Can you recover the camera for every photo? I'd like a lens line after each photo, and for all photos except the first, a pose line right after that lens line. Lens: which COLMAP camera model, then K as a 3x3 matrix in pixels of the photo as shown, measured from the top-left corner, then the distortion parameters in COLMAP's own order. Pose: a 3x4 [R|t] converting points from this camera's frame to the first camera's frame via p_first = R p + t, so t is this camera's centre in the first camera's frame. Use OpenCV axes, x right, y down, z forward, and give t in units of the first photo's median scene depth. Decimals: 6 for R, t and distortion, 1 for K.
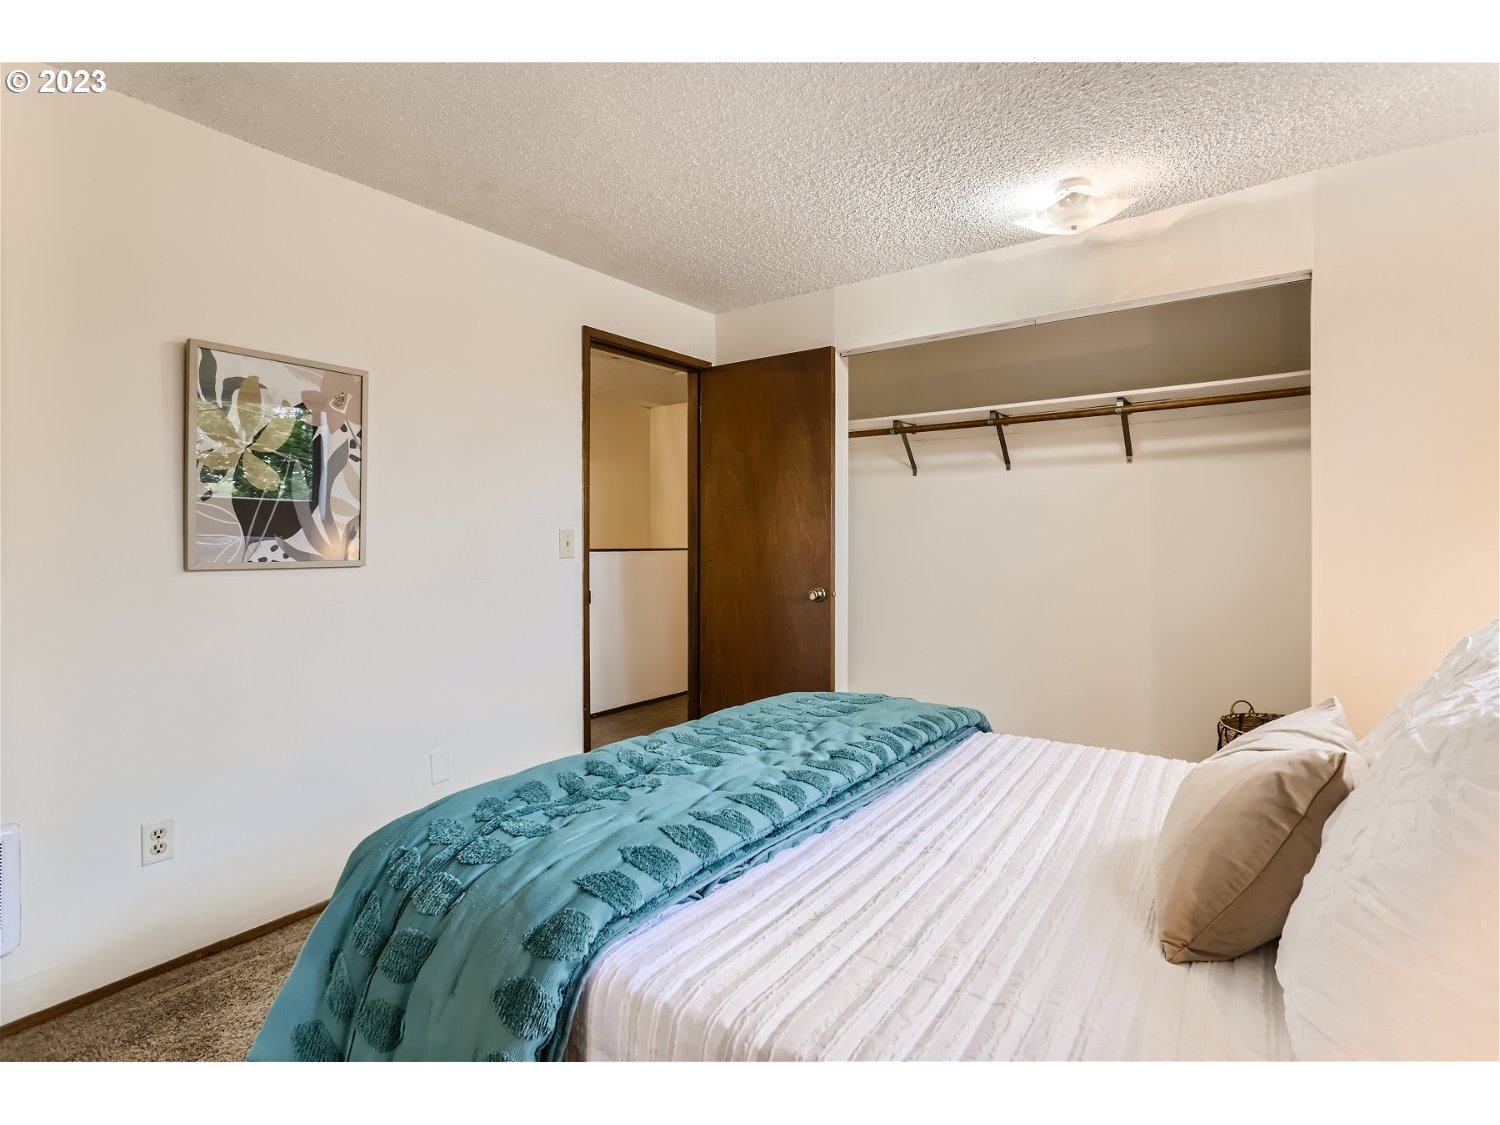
lens RADIAL K [[723.5, 0, 746.5], [0, 723.5, 548.6], [0, 0, 1]] dist [-0.042466, 0.024389]
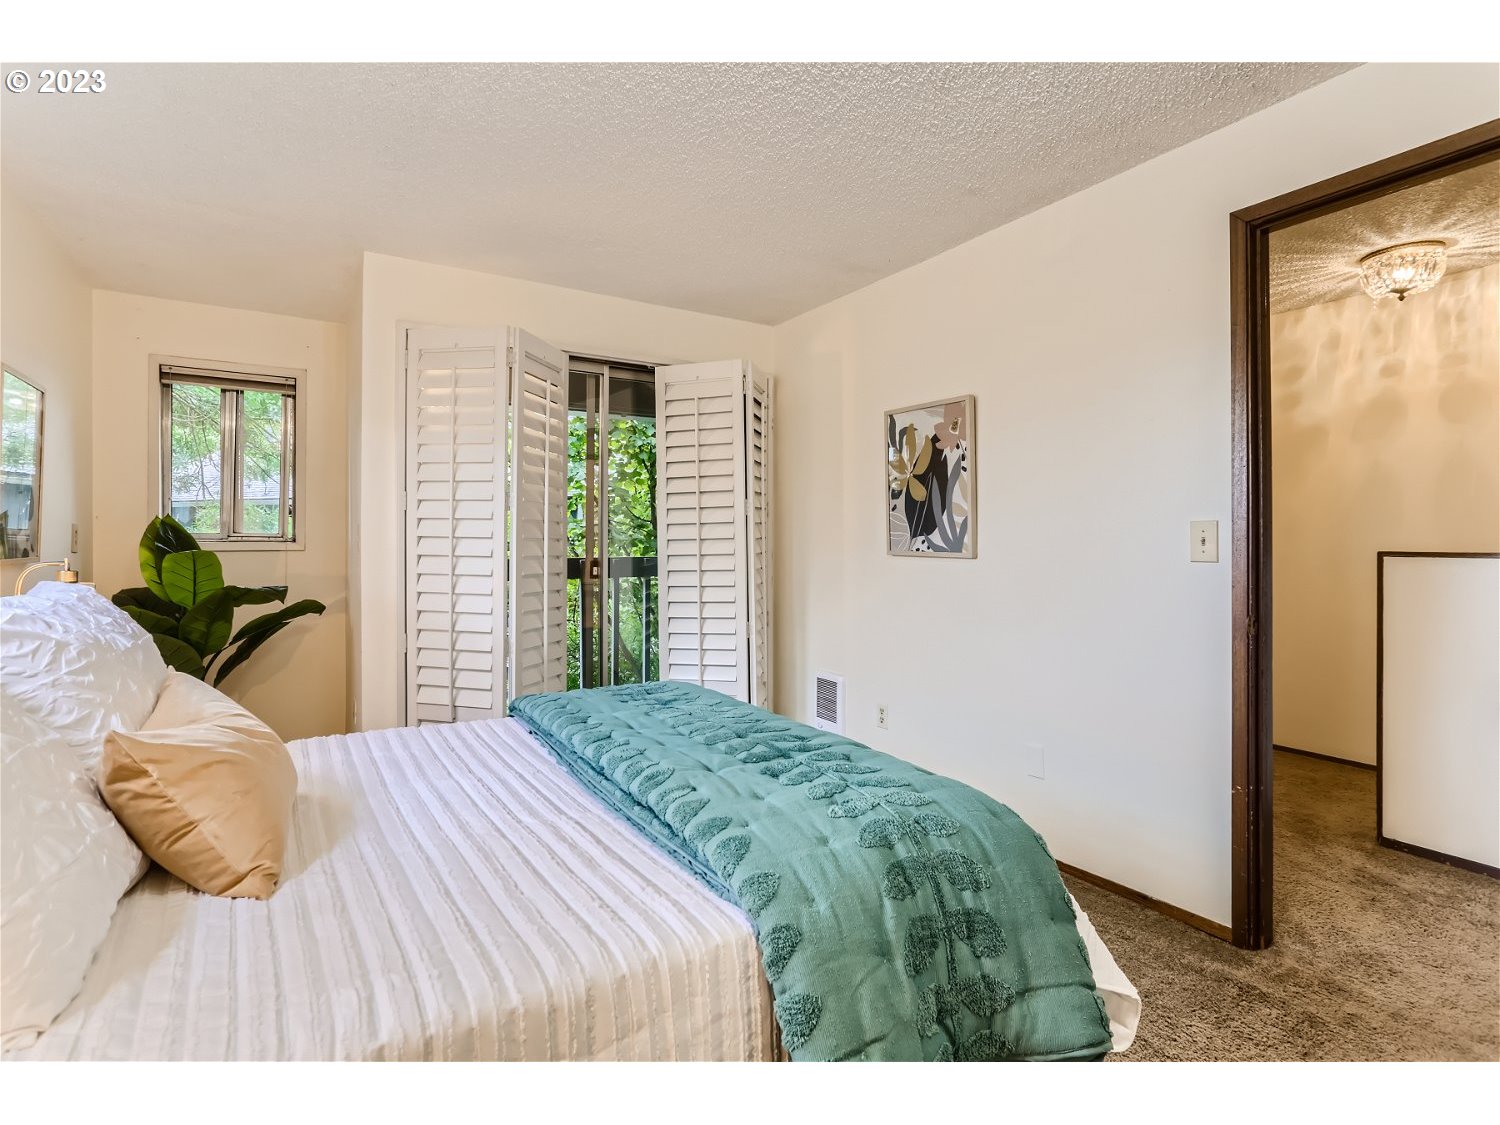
lens RADIAL K [[723.5, 0, 746.5], [0, 723.5, 548.6], [0, 0, 1]] dist [-0.042466, 0.024389]
pose [[-0.358740, 0.014954, -0.933318, 0.794241], [-0.010548, 0.999743, 0.020073, -0.012213], [0.933378, 0.017046, -0.358490, 1.189810]]
